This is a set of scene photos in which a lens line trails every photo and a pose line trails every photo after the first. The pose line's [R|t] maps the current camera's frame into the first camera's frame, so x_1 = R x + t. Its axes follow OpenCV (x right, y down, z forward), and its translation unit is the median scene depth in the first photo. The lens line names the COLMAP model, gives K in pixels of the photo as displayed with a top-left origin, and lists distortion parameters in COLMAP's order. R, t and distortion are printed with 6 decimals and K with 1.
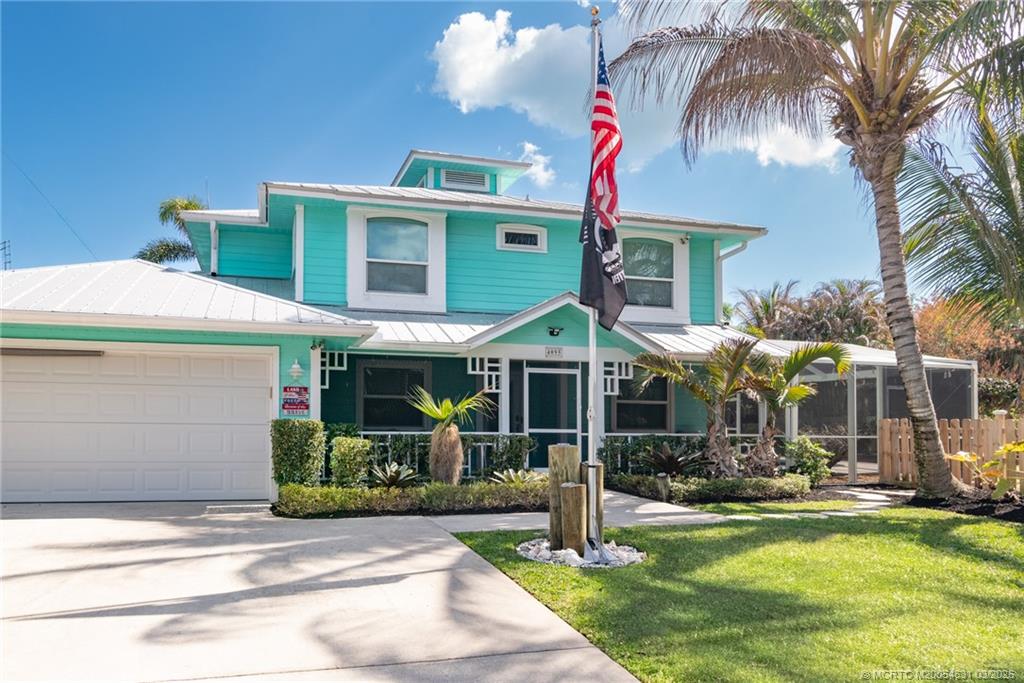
lens RADIAL K [[655.5, 0, 434.2], [0, 655.5, 386.4], [0, 0, 1]] dist [0.001095, 0.001123]
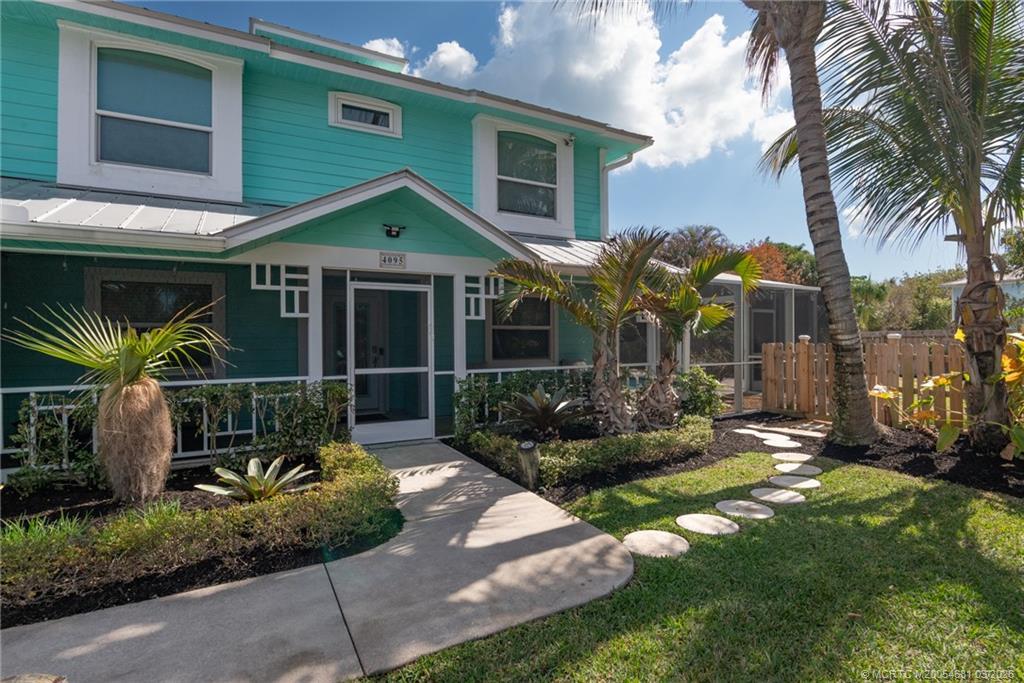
lens RADIAL K [[515.9, 0, 511.3], [0, 515.9, 327.7], [0, 0, 1]] dist [-0.026736, -0.000347]
pose [[0.971457, -0.011045, 0.236958, 0.178672], [0.003937, 0.999529, 0.030451, 0.004653], [-0.237183, -0.028649, 0.971043, 0.433245]]
